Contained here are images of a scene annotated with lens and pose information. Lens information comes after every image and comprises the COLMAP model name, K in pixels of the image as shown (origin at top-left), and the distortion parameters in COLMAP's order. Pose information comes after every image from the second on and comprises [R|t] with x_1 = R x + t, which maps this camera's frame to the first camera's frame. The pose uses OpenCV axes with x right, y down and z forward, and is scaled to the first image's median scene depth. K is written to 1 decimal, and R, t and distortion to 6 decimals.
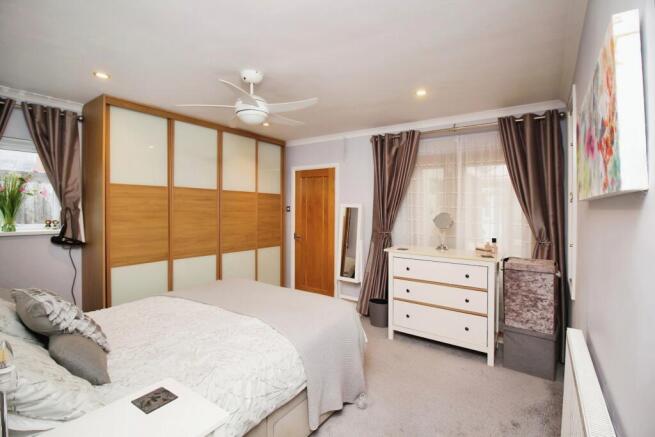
lens RADIAL K [[307.7, 0, 329.0], [0, 307.7, 213.7], [0, 0, 1]] dist [-0.002490, -0.000342]
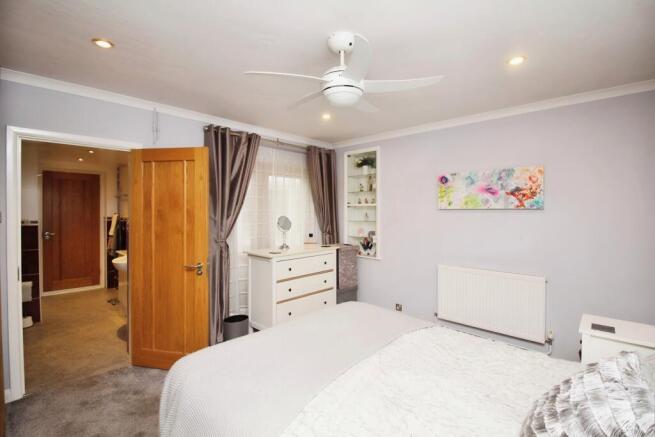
lens RADIAL K [[307.7, 0, 329.0], [0, 307.7, 213.7], [0, 0, 1]] dist [-0.002490, -0.000342]
pose [[0.139934, -0.016006, 0.990032, -0.684933], [0.020969, 0.999693, 0.013199, -0.021722], [-0.989939, 0.018913, 0.140226, 0.631129]]
